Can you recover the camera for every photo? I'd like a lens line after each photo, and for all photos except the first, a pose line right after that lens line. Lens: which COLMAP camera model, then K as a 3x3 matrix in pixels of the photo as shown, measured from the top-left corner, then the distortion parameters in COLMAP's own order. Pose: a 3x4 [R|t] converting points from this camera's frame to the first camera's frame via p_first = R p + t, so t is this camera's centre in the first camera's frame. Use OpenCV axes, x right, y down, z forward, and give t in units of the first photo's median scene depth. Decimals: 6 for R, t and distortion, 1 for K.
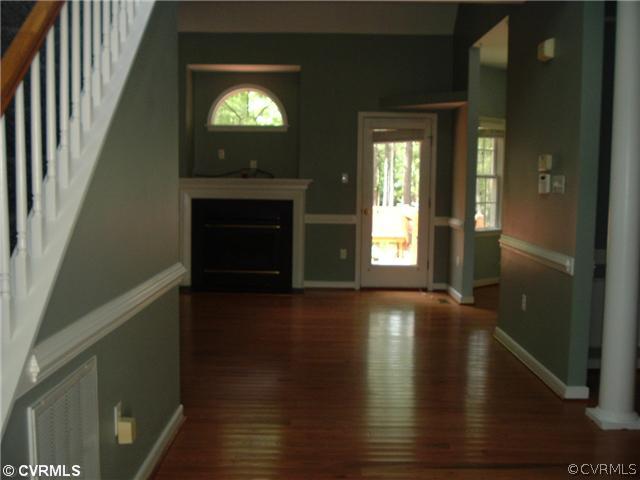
lens RADIAL K [[674.0, 0, 320.0], [0, 674.0, 240.0], [0, 0, 1]] dist [-0.086569, 0.020972]
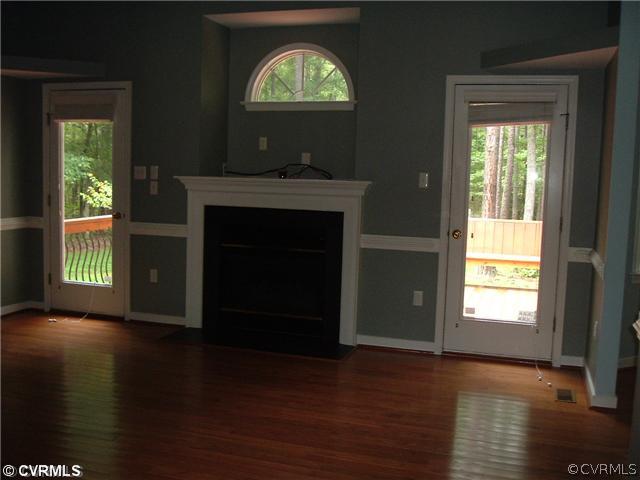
lens RADIAL K [[674.0, 0, 320.0], [0, 674.0, 240.0], [0, 0, 1]] dist [-0.086569, 0.020972]
pose [[0.953258, 0.041906, -0.299238, 0.135690], [-0.040755, 0.999118, 0.010087, -0.037497], [0.299397, 0.002580, 0.954125, 0.361219]]
